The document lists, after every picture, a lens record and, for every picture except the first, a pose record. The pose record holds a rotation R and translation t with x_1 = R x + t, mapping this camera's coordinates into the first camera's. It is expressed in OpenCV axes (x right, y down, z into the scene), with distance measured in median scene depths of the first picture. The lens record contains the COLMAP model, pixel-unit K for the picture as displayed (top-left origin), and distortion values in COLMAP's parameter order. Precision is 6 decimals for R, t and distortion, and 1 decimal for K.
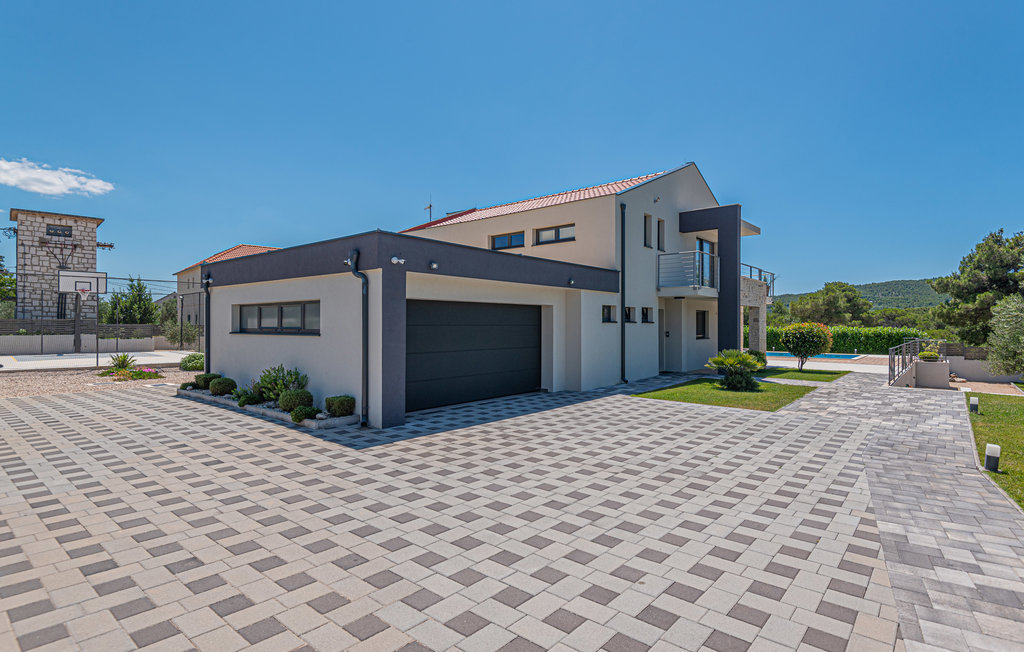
lens RADIAL K [[522.6, 0, 513.2], [0, 522.6, 325.6], [0, 0, 1]] dist [0.000022, 0.000050]
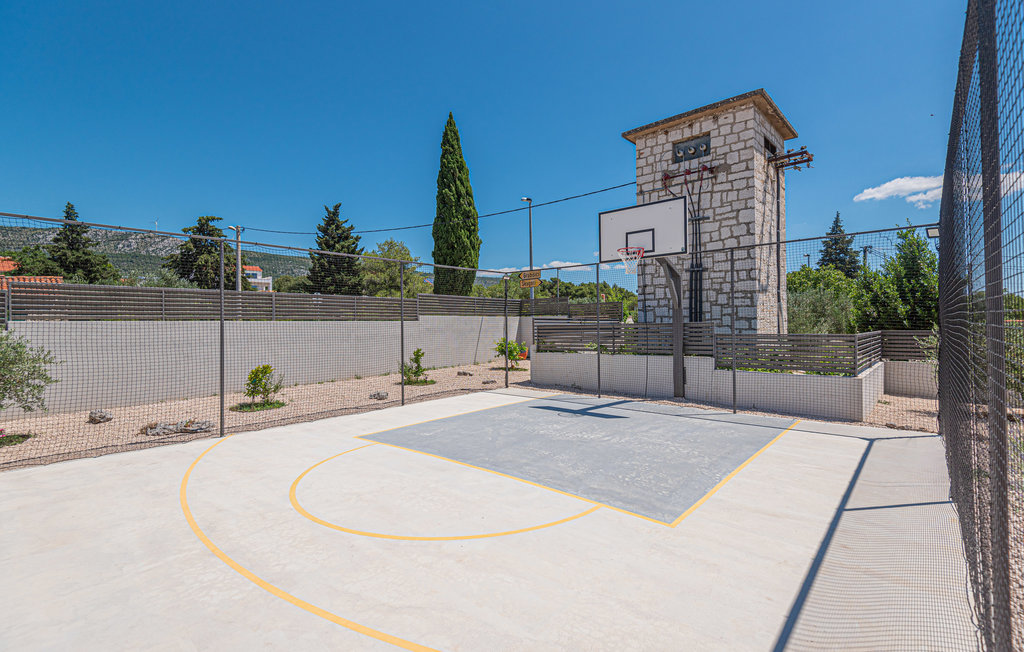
lens RADIAL K [[461.7, 0, 513.5], [0, 461.7, 323.3], [0, 0, 1]] dist [-0.000107, -0.000783]
pose [[-0.012900, -0.005680, -0.999901, -0.419682], [0.004337, 0.999974, -0.005736, -0.009124], [0.999907, -0.004411, -0.012875, 0.837879]]
